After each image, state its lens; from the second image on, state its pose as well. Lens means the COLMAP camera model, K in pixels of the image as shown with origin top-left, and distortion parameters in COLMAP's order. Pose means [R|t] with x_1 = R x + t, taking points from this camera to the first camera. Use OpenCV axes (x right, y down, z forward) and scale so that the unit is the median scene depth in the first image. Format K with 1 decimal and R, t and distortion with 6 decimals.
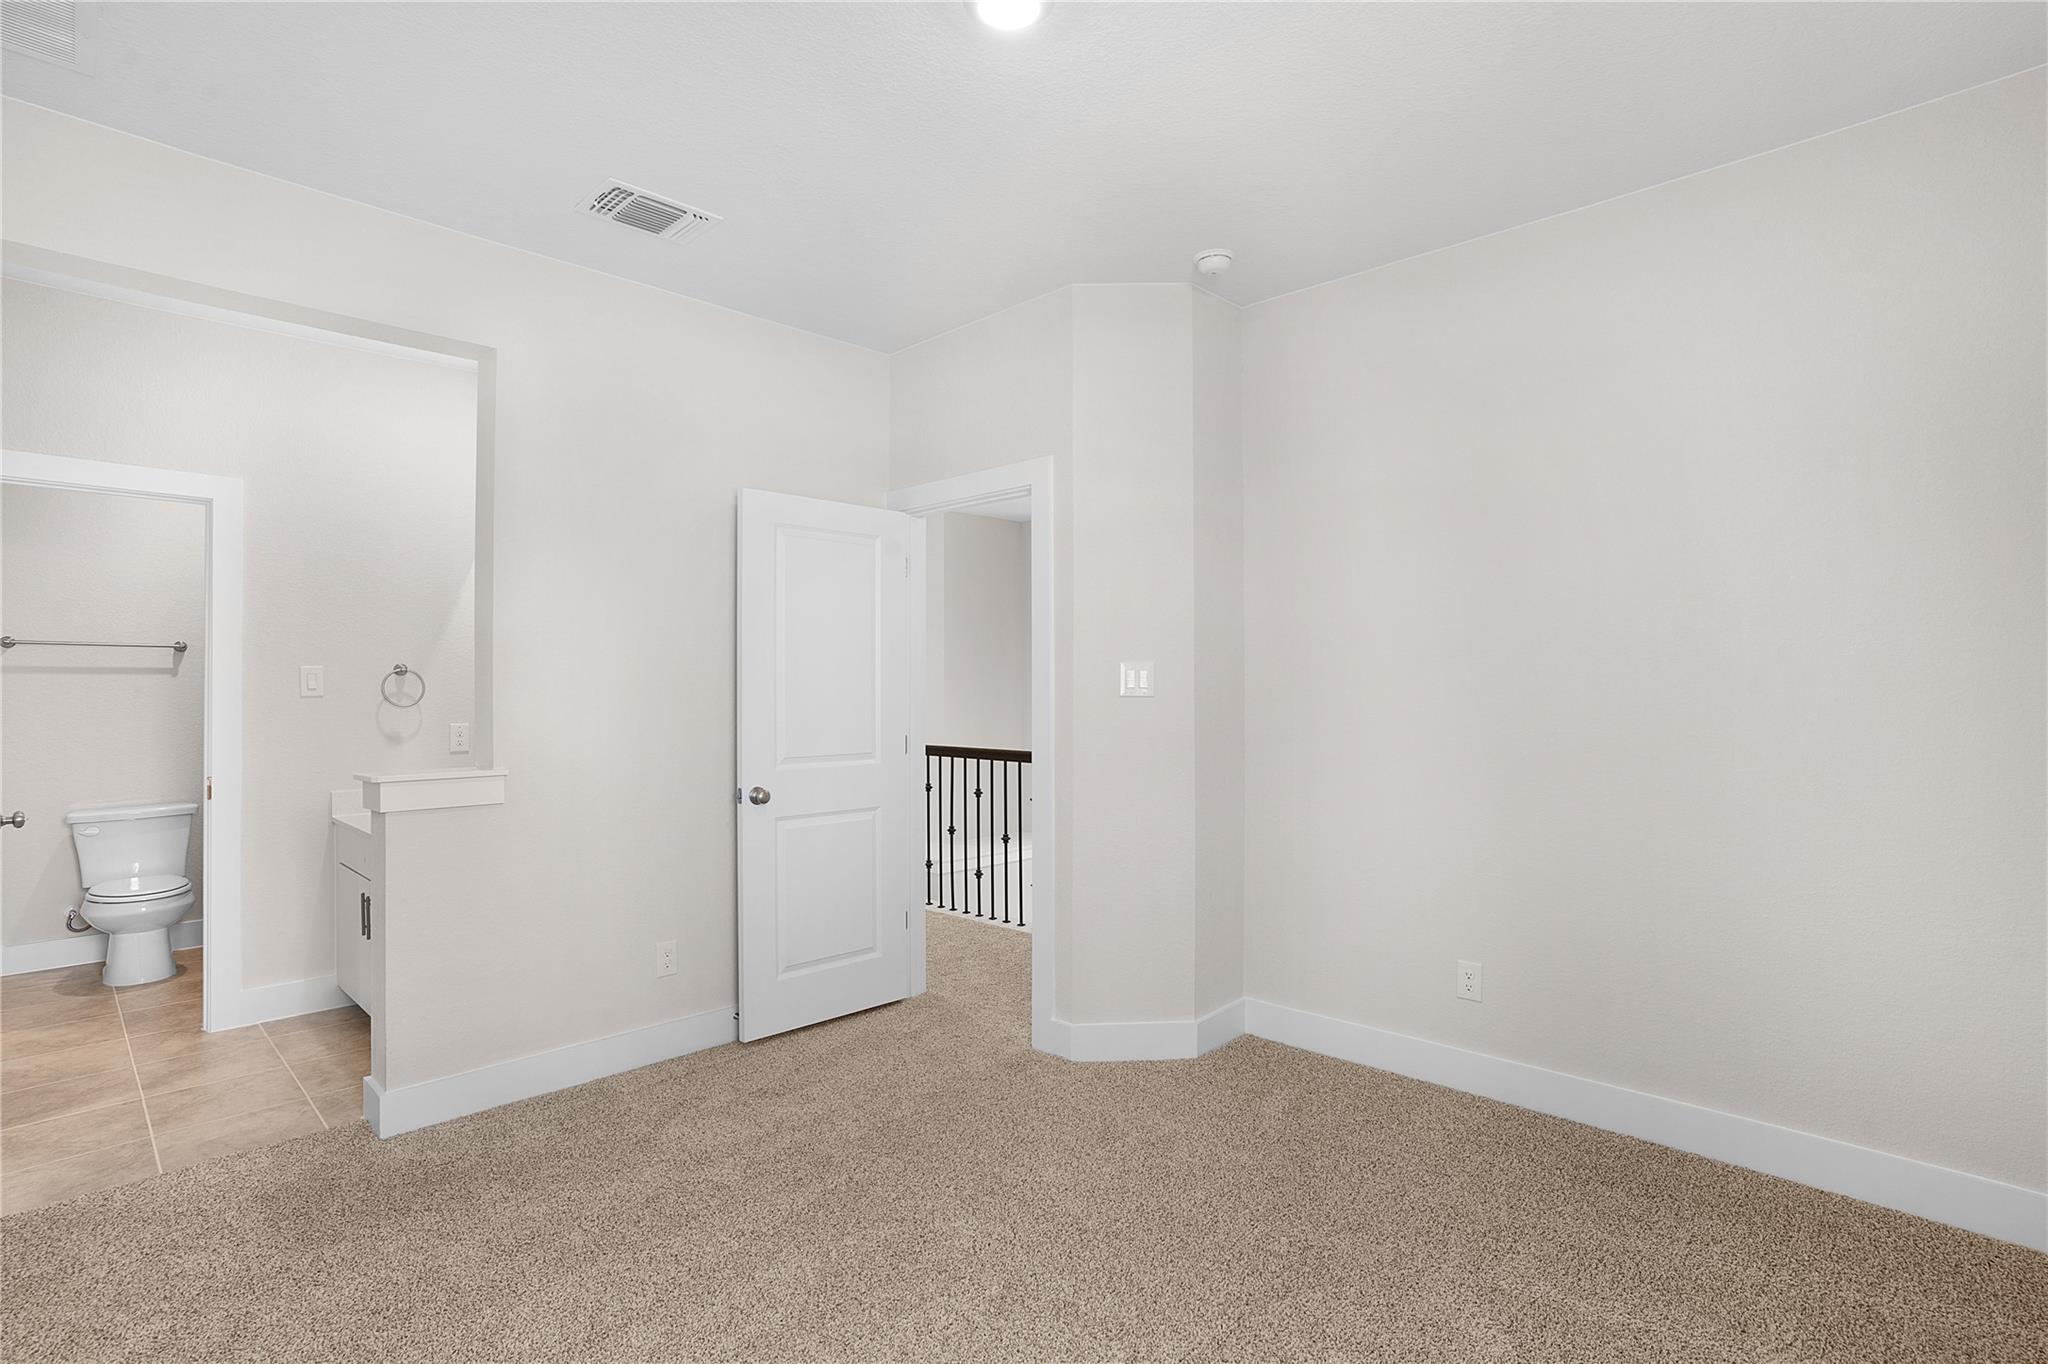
lens RADIAL K [[1008.6, 0, 986.6], [0, 1008.6, 682.2], [0, 0, 1]] dist [0.001300, 0.000791]
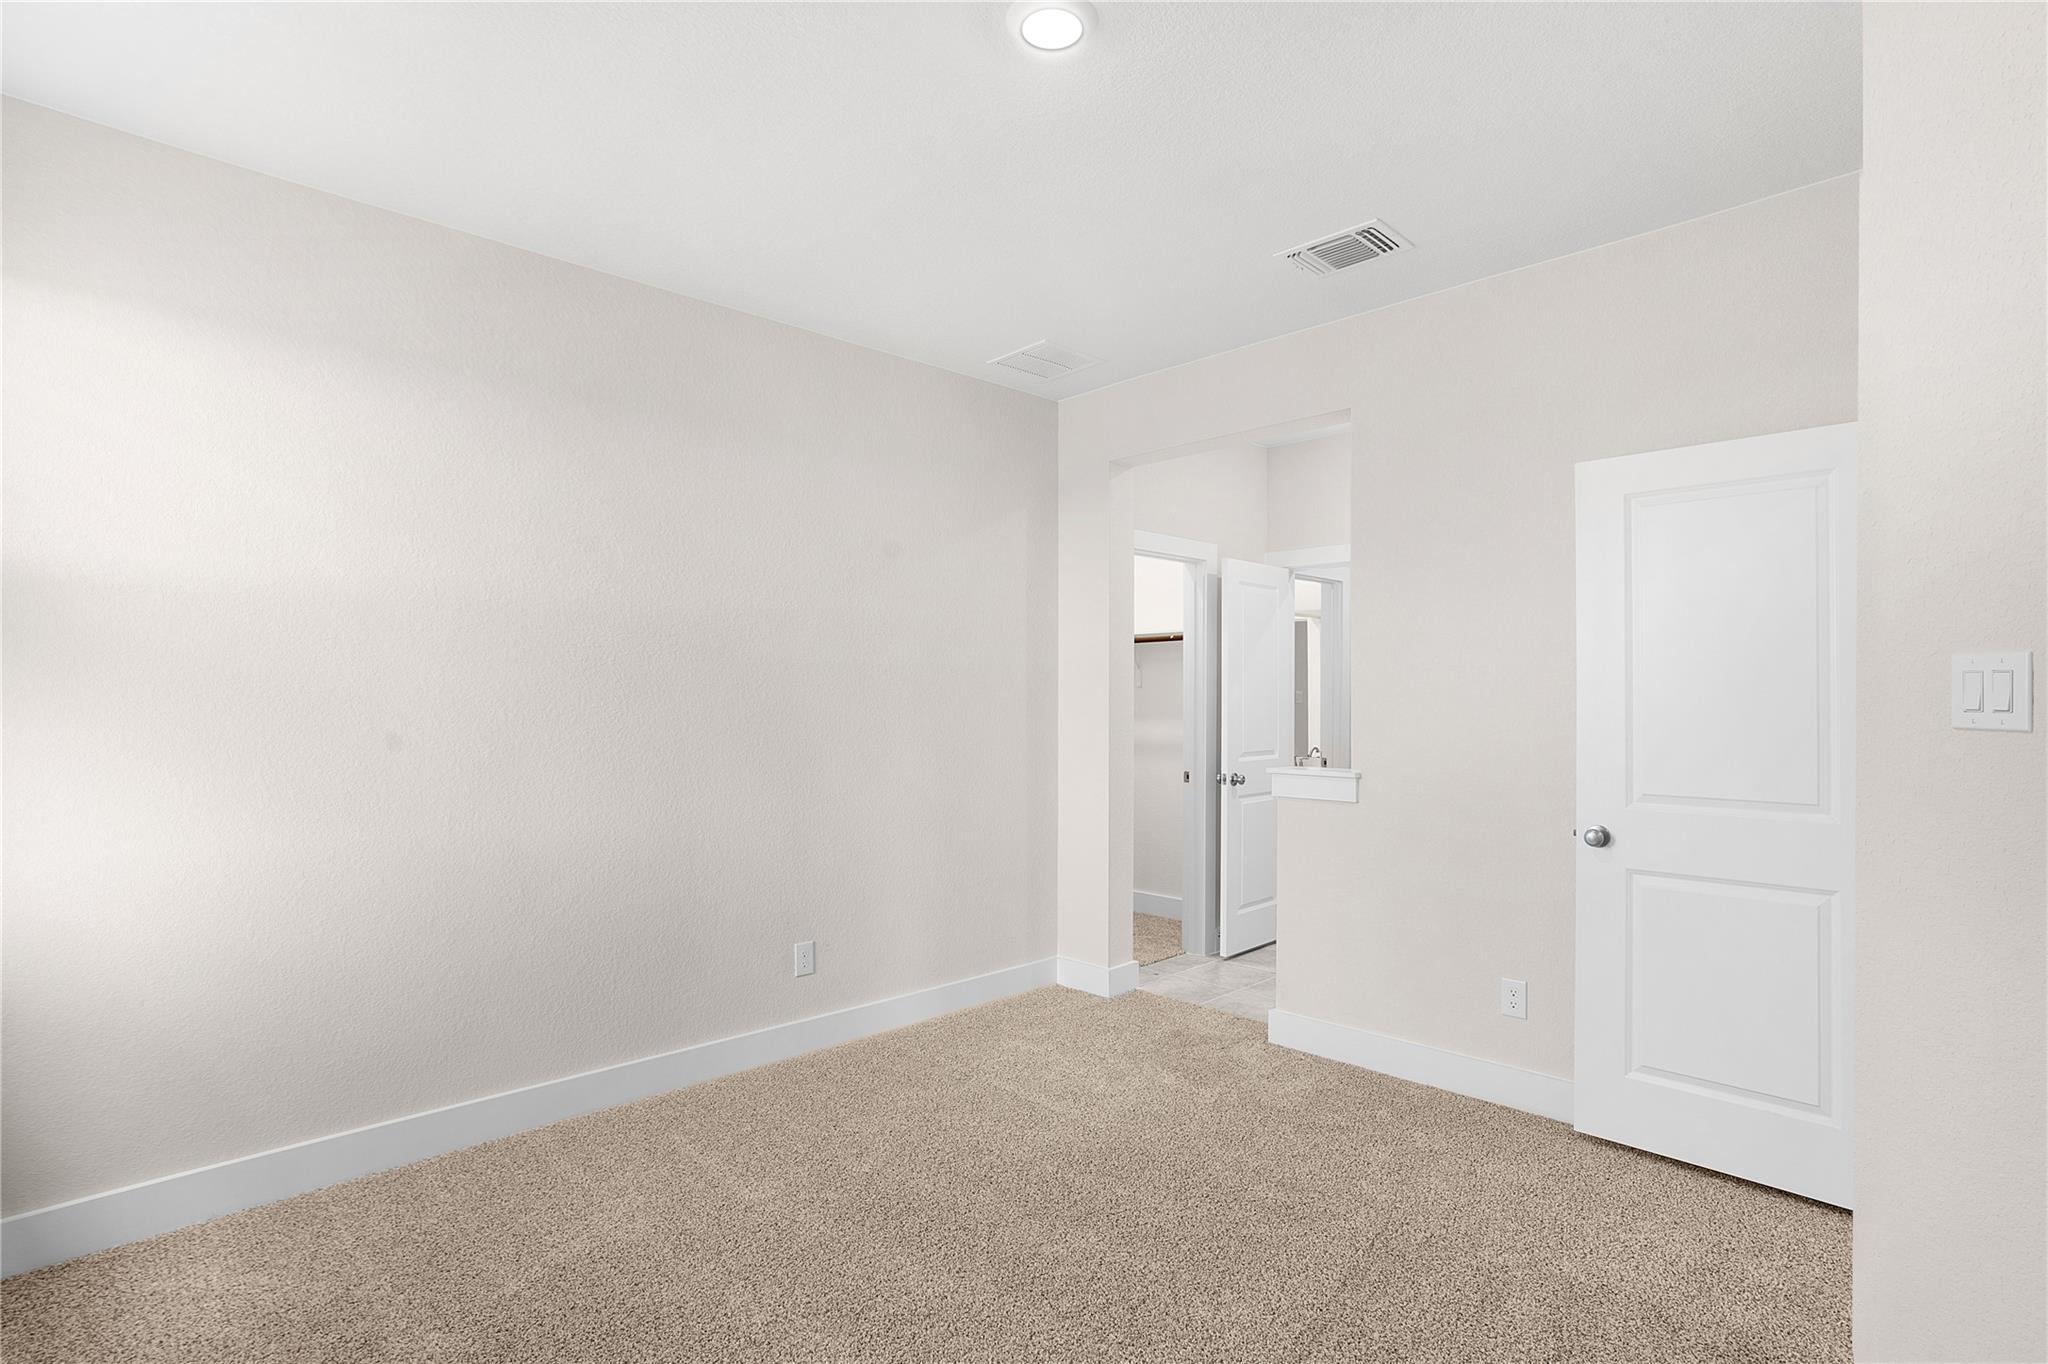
lens RADIAL K [[971.6, 0, 1018.8], [0, 971.6, 690.4], [0, 0, 1]] dist [0.000701, 0.000505]
pose [[0.026865, -0.006417, -0.999618, 0.445125], [0.003248, 0.999975, -0.006332, -0.000371], [0.999634, -0.003076, 0.026885, 0.425740]]
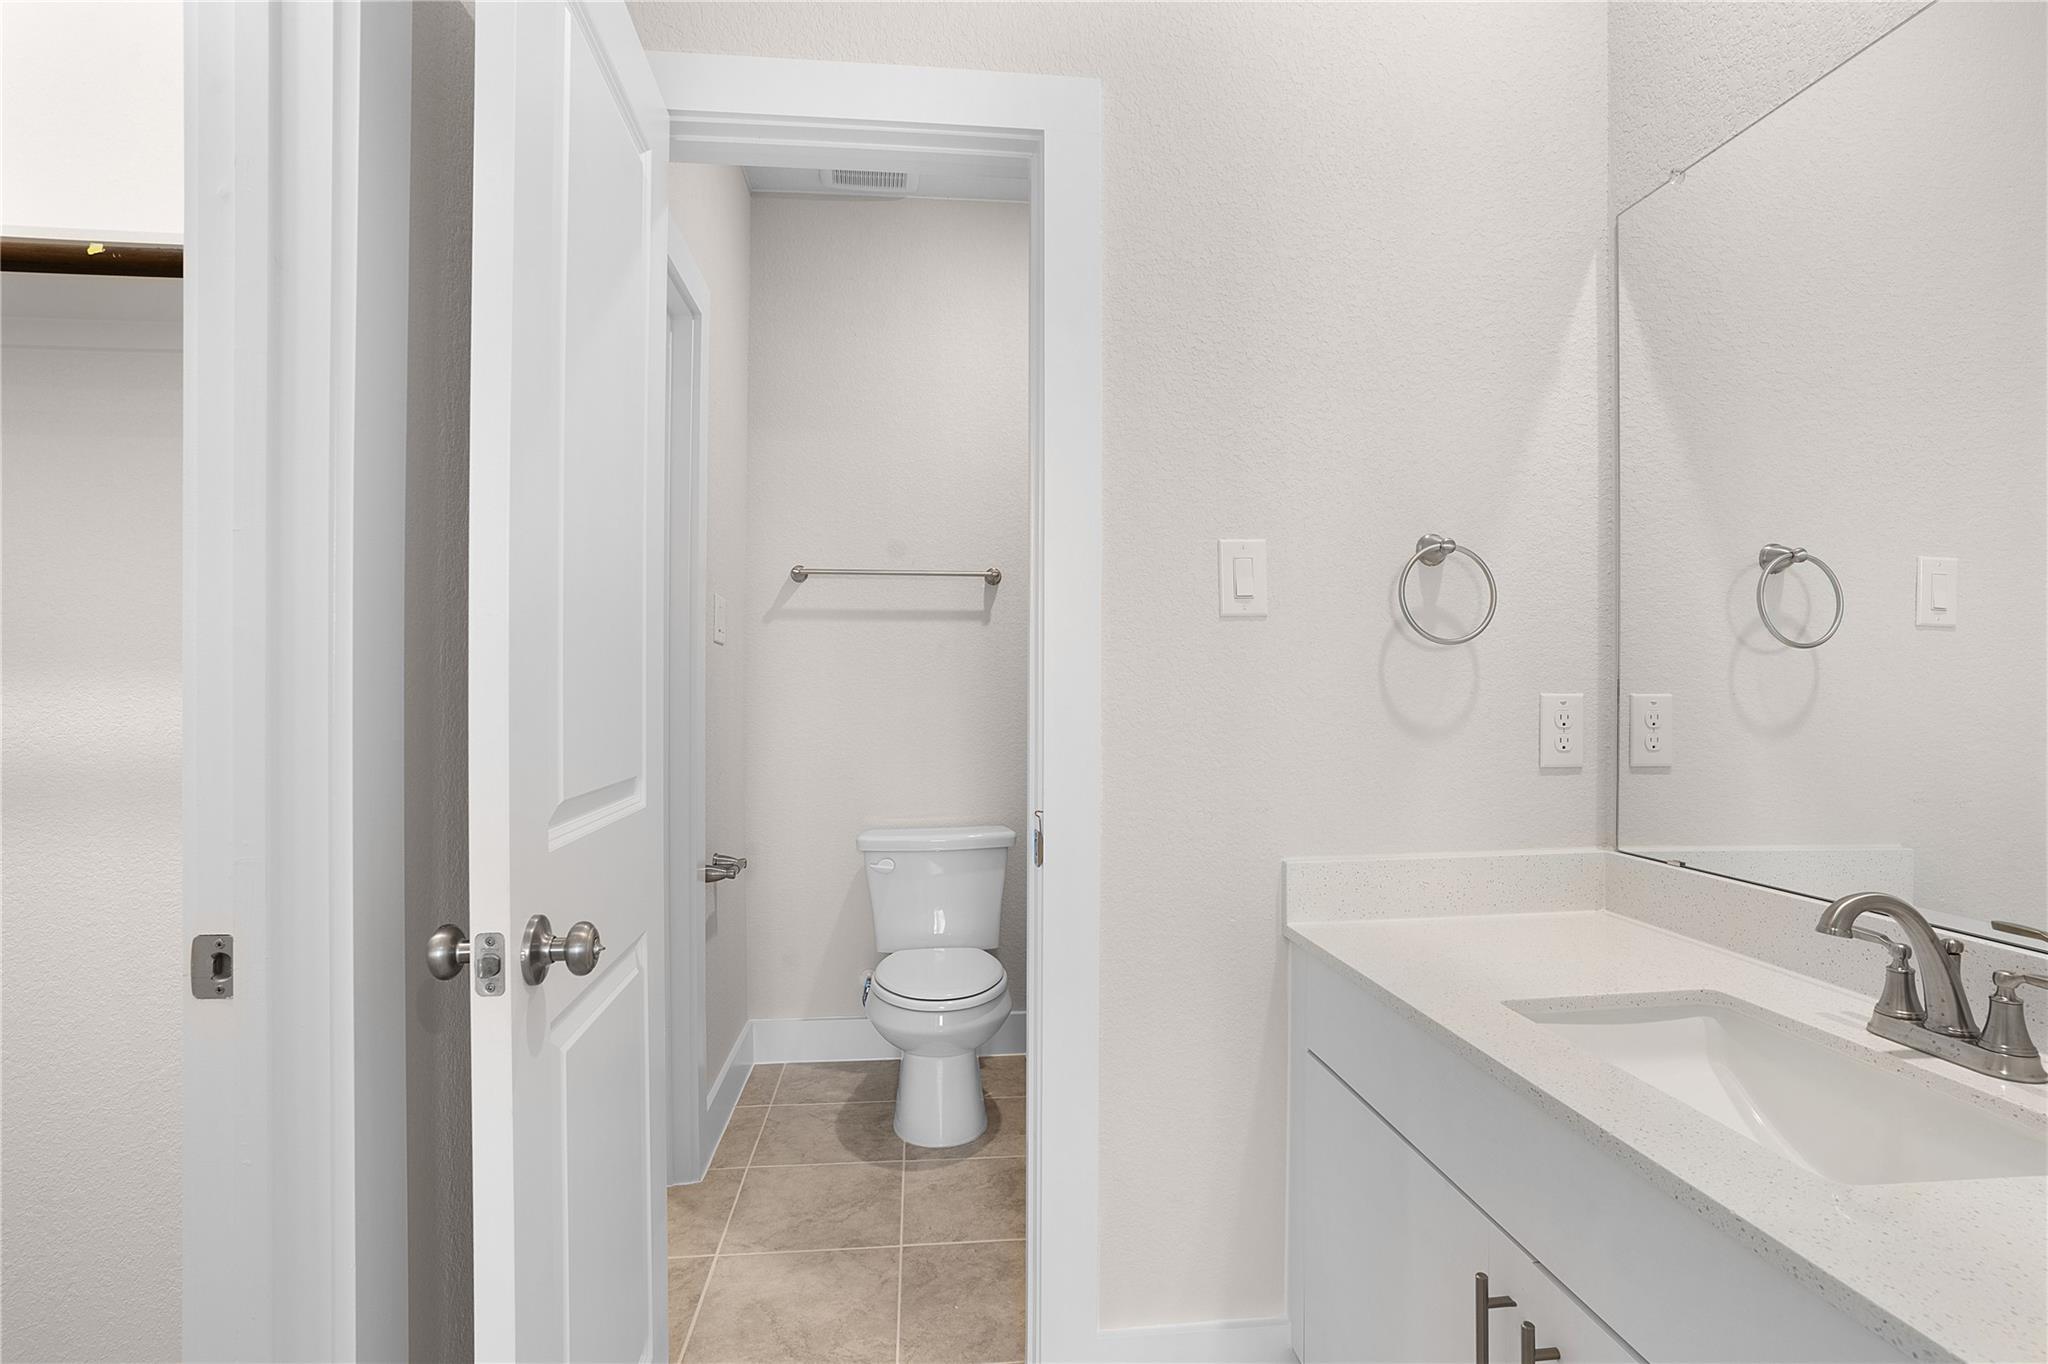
lens RADIAL K [[971.6, 0, 1018.8], [0, 971.6, 690.4], [0, 0, 1]] dist [0.000701, 0.000505]
pose [[0.790191, -0.005552, -0.612836, -0.471879], [0.004103, 0.999984, -0.003769, 0.041289], [0.612847, 0.000464, 0.790201, 0.603540]]
